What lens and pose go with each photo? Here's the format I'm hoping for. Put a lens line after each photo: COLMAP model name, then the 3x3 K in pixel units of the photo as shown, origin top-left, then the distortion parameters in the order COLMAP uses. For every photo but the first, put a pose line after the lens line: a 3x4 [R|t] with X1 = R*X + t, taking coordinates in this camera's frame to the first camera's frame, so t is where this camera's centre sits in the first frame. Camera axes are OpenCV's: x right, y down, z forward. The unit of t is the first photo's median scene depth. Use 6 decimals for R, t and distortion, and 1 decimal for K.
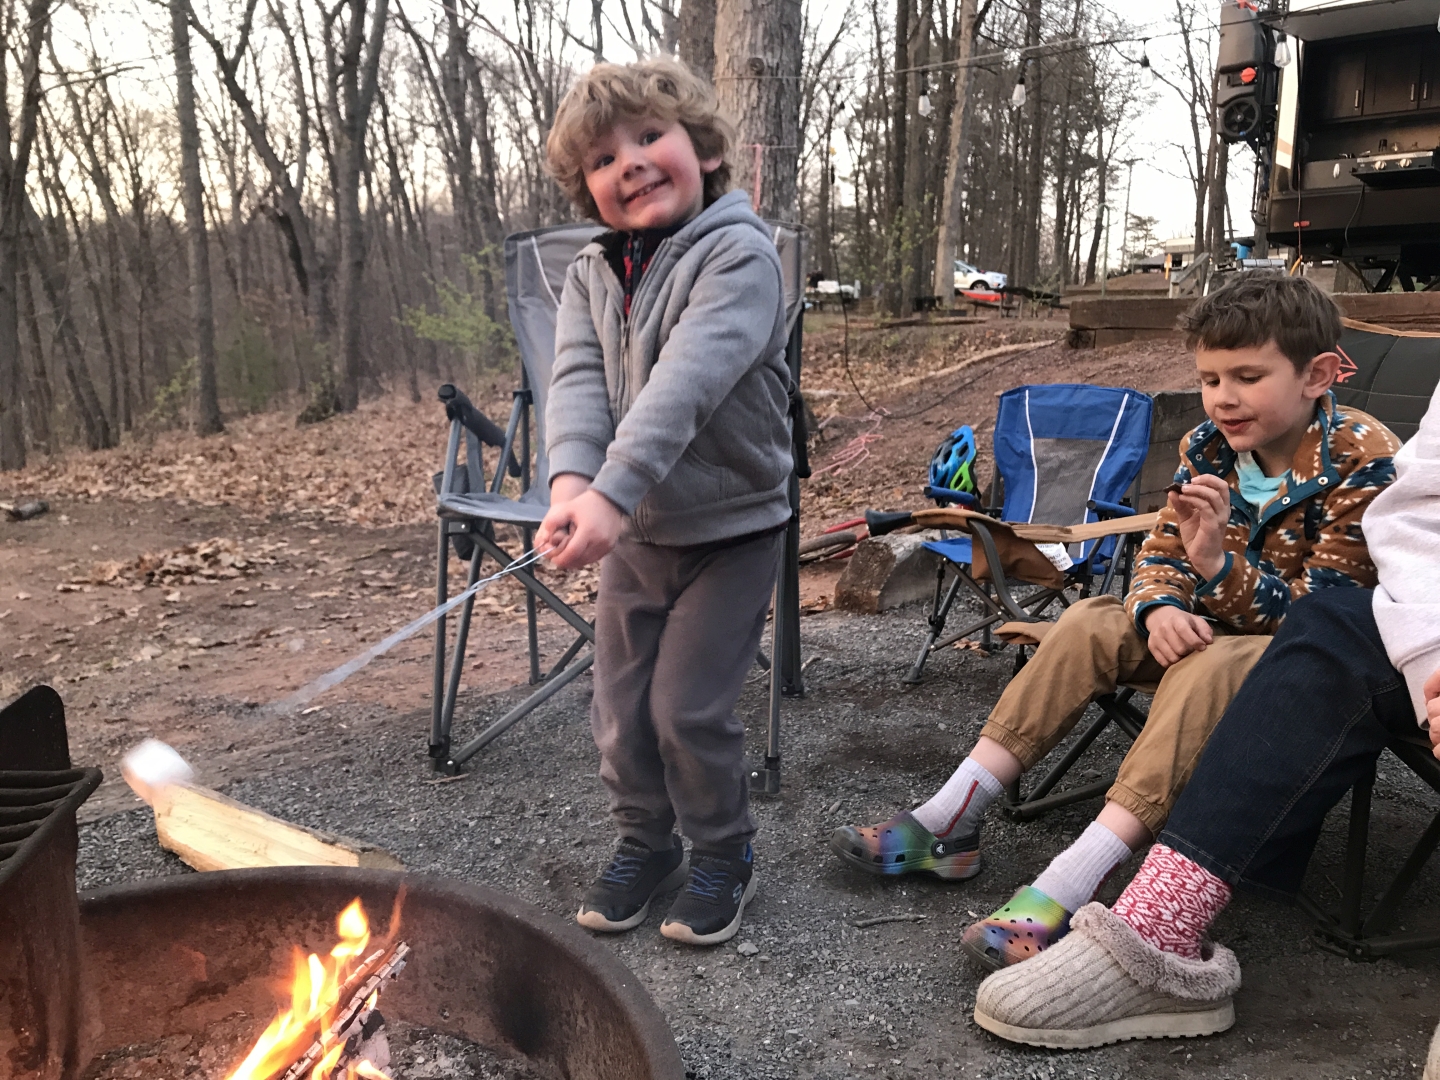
lens RADIAL K [[1179.7, 0, 694.1], [0, 1179.7, 560.7], [0, 0, 1]] dist [0.025526, -0.037502]
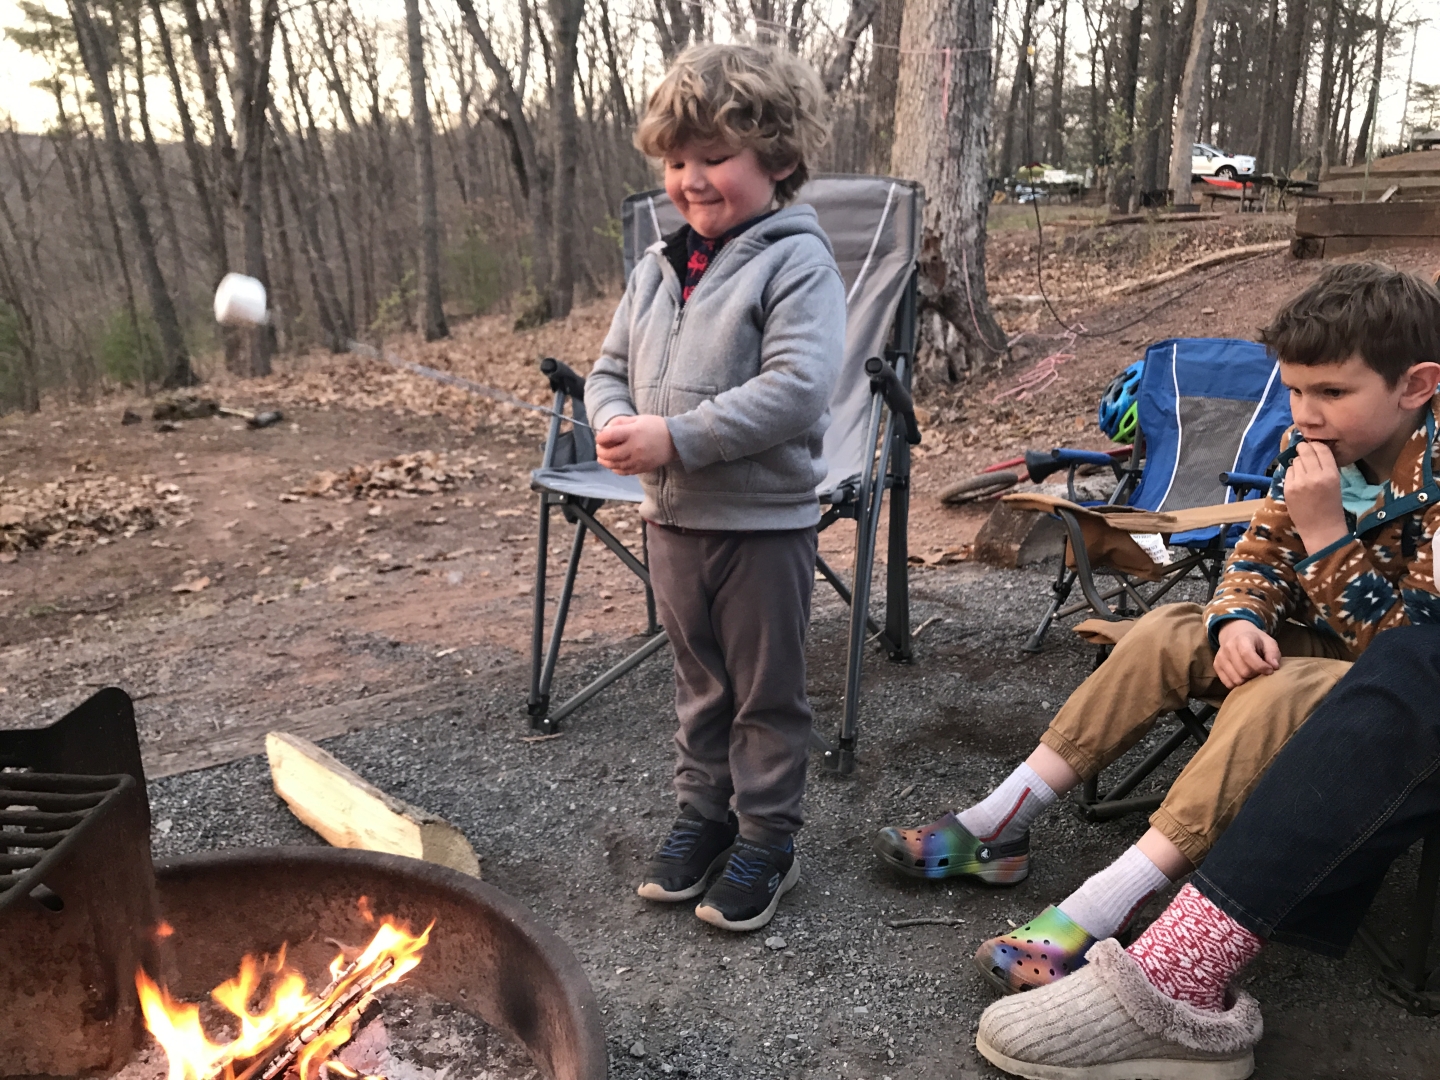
lens RADIAL K [[1179.7, 0, 710.2], [0, 1179.7, 541.7], [0, 0, 1]] dist [0.025526, -0.037502]
pose [[0.983047, 0.029476, -0.180971, 0.107731], [-0.014966, 0.996600, 0.081027, -0.066916], [0.182744, -0.076945, 0.980145, 0.004018]]
